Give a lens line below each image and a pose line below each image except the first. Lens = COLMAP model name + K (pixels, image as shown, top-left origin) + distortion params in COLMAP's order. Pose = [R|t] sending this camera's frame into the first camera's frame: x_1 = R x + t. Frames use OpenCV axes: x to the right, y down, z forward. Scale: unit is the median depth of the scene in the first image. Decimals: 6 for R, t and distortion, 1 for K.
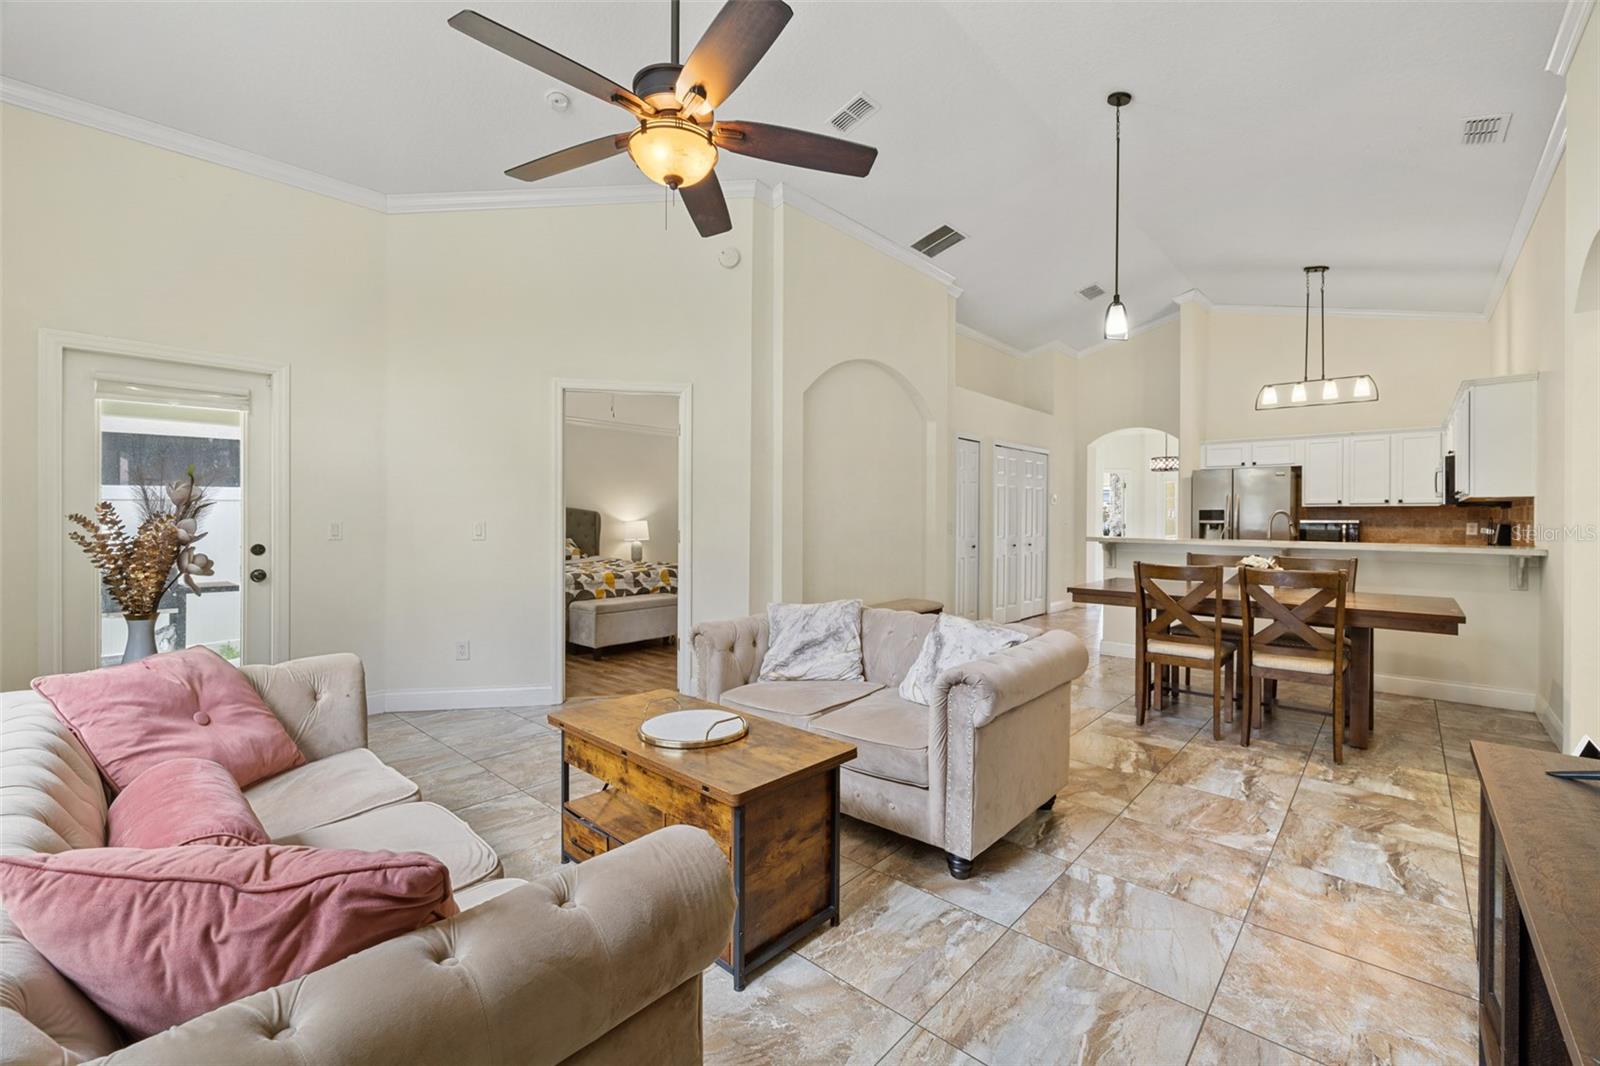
lens RADIAL K [[685.7, 0, 804.1], [0, 685.7, 520.1], [0, 0, 1]] dist [0.000340, 0.001313]
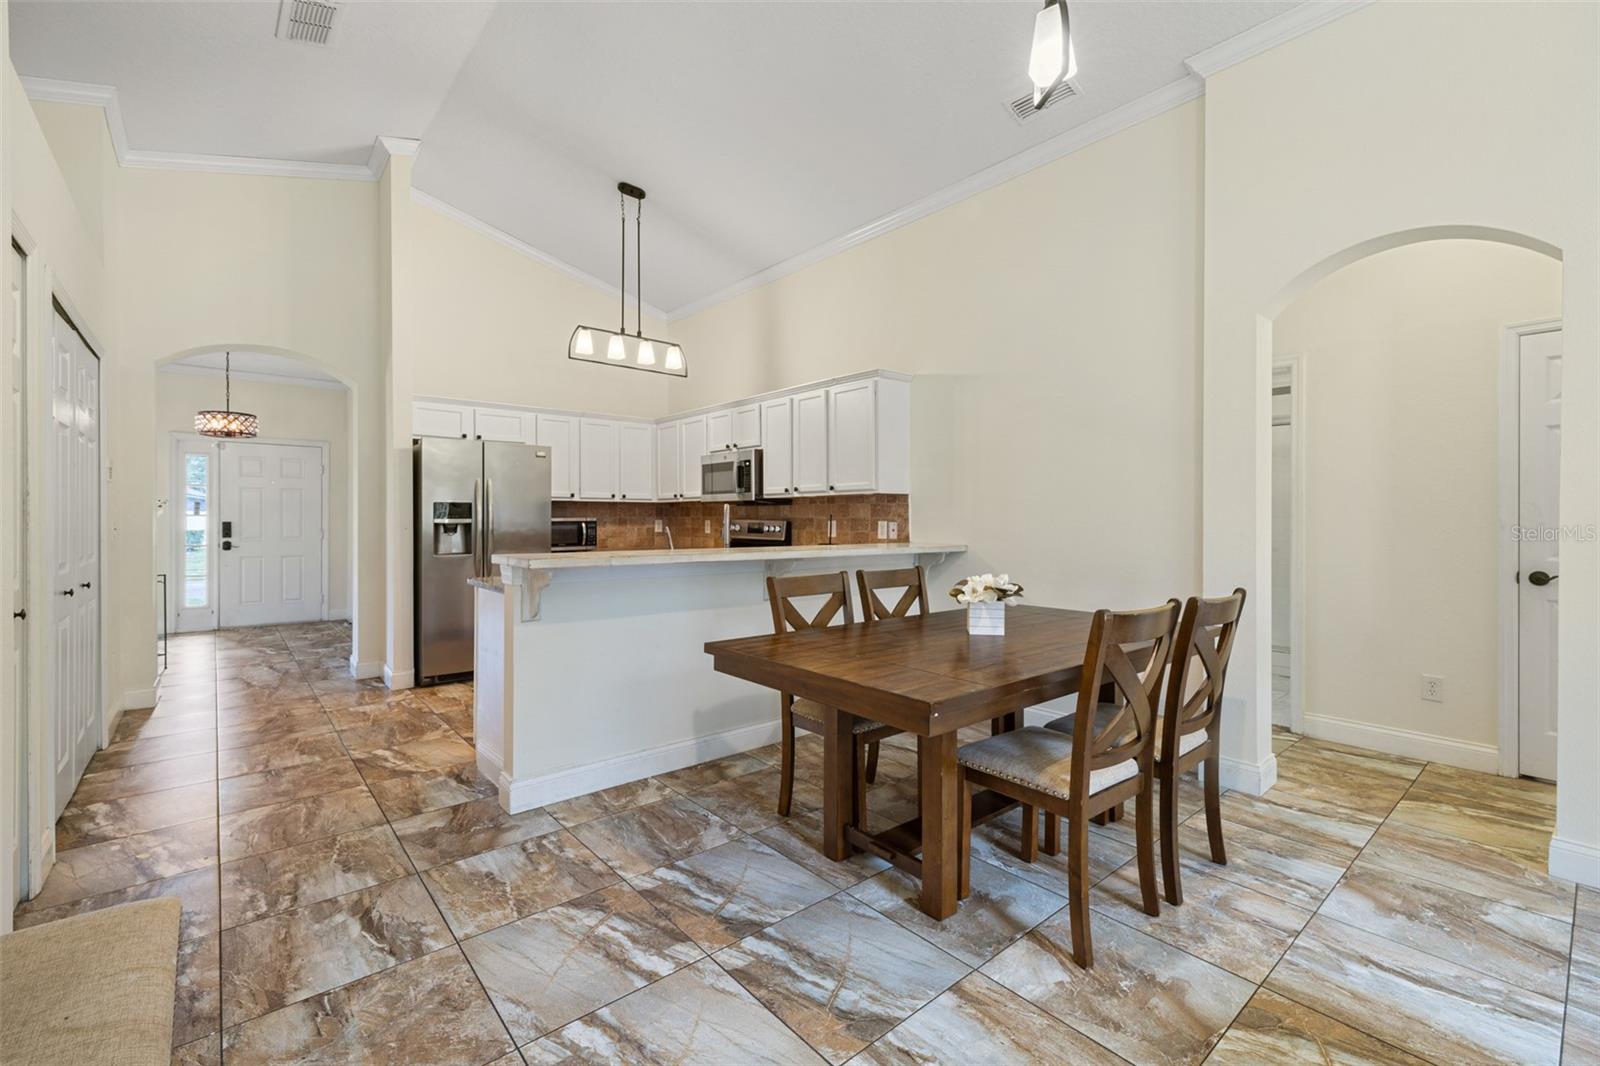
lens RADIAL K [[685.7, 0, 794.8], [0, 685.7, 512.2], [0, 0, 1]] dist [0.000340, 0.001313]
pose [[0.138798, 0.006528, 0.990299, 0.008757], [0.004846, 0.999962, -0.007271, 0.000632], [-0.990309, 0.005808, 0.138762, 0.652423]]
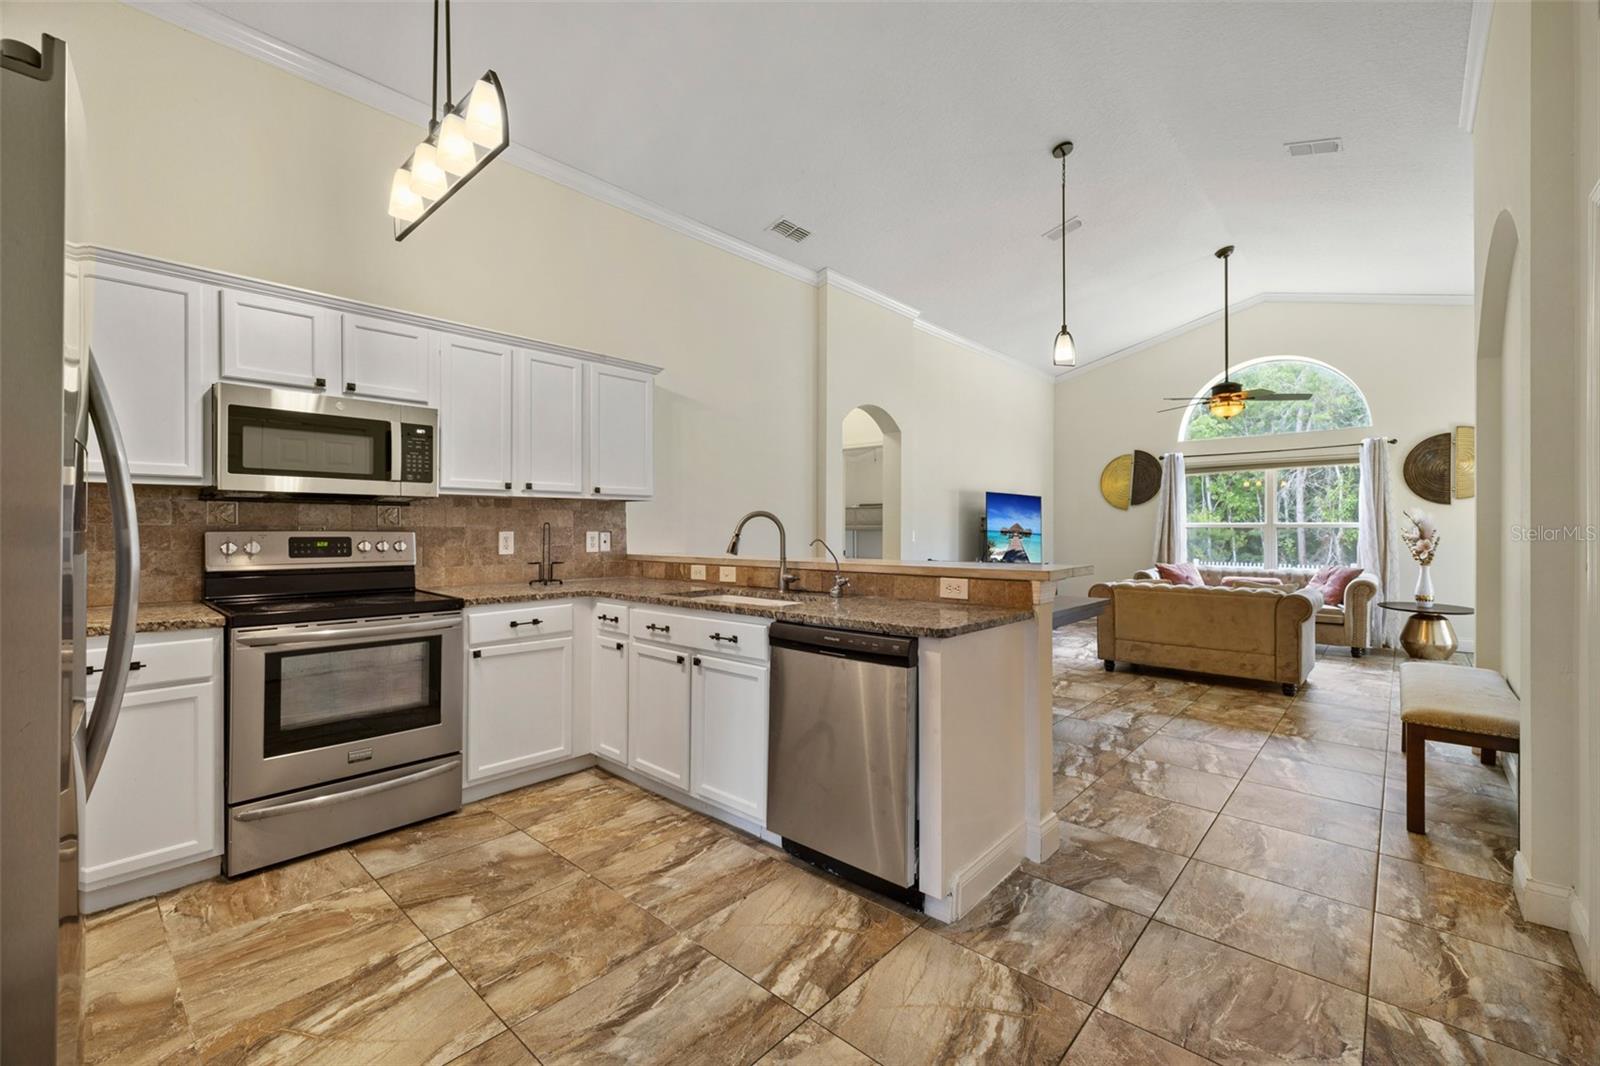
lens RADIAL K [[664.6, 0, 792.9], [0, 664.6, 532.8], [0, 0, 1]] dist [-0.006203, 0.000945]
pose [[-0.999875, -0.005450, 0.014833, 0.506345], [-0.005264, 0.999908, 0.012503, -0.001877], [-0.014899, 0.012423, -0.999812, 1.215581]]
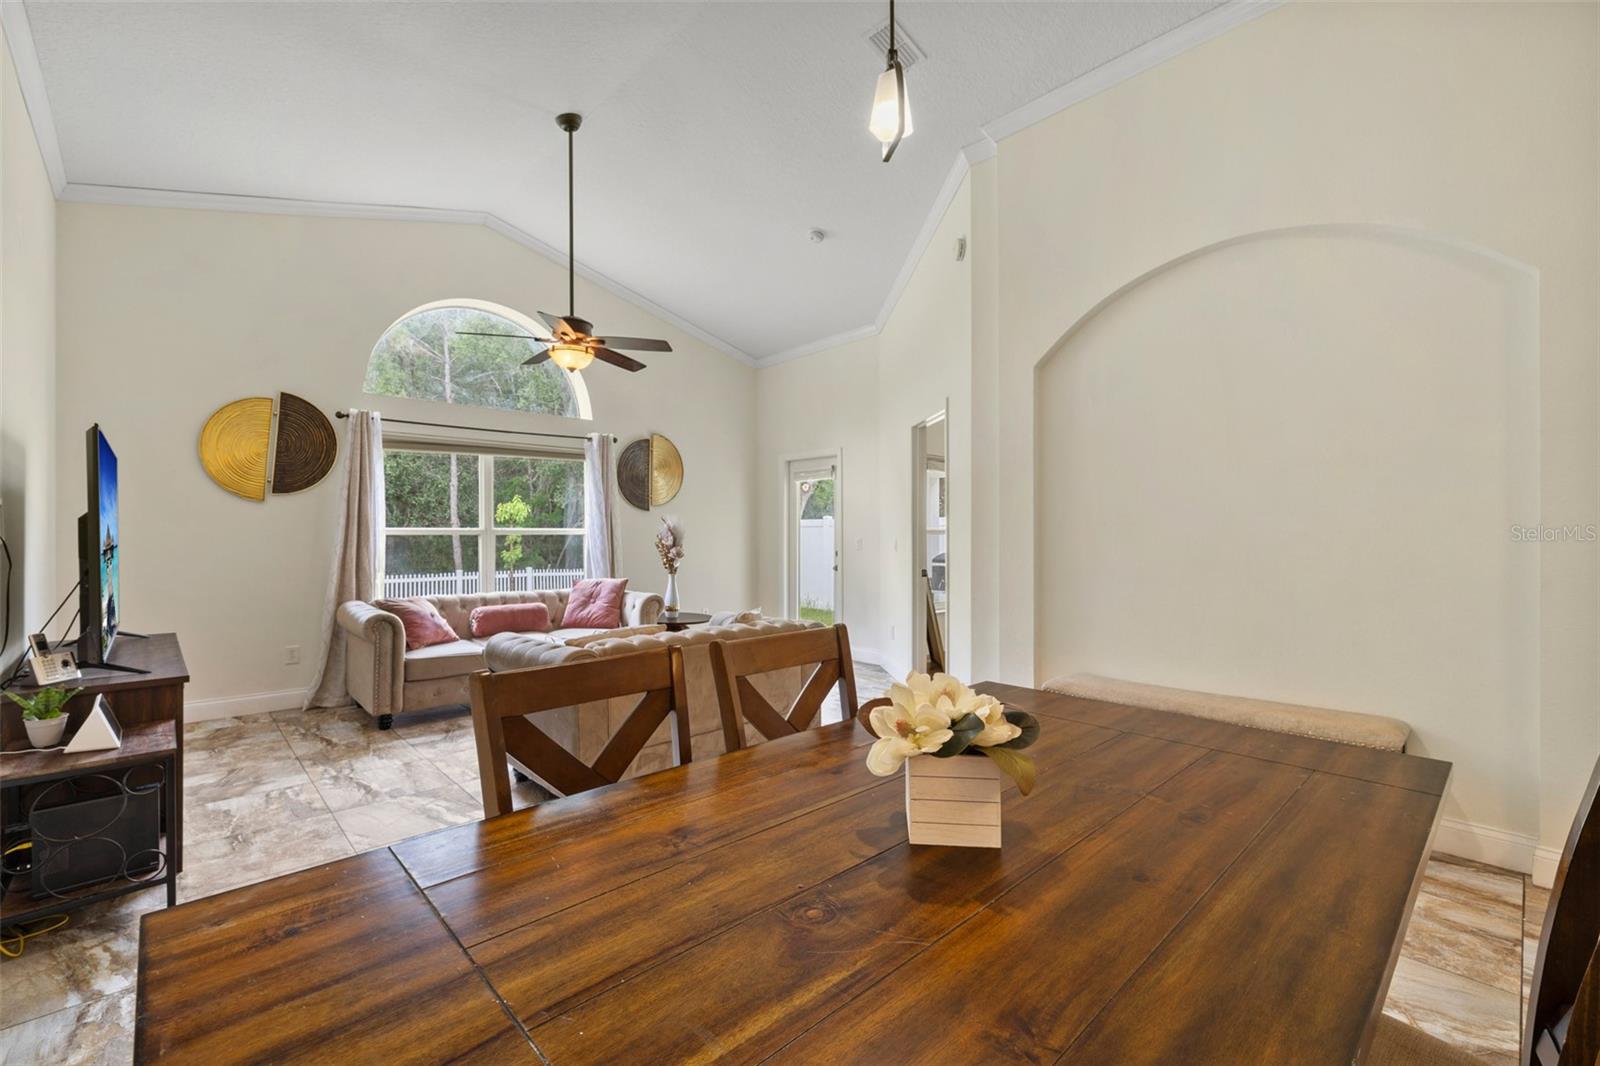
lens RADIAL K [[685.7, 0, 798.0], [0, 685.7, 536.5], [0, 0, 1]] dist [0.000340, 0.001313]
pose [[-0.082038, -0.007115, -0.996604, 0.509497], [0.001045, 0.999973, -0.007225, -0.000718], [0.996629, -0.001634, -0.082029, 1.128461]]
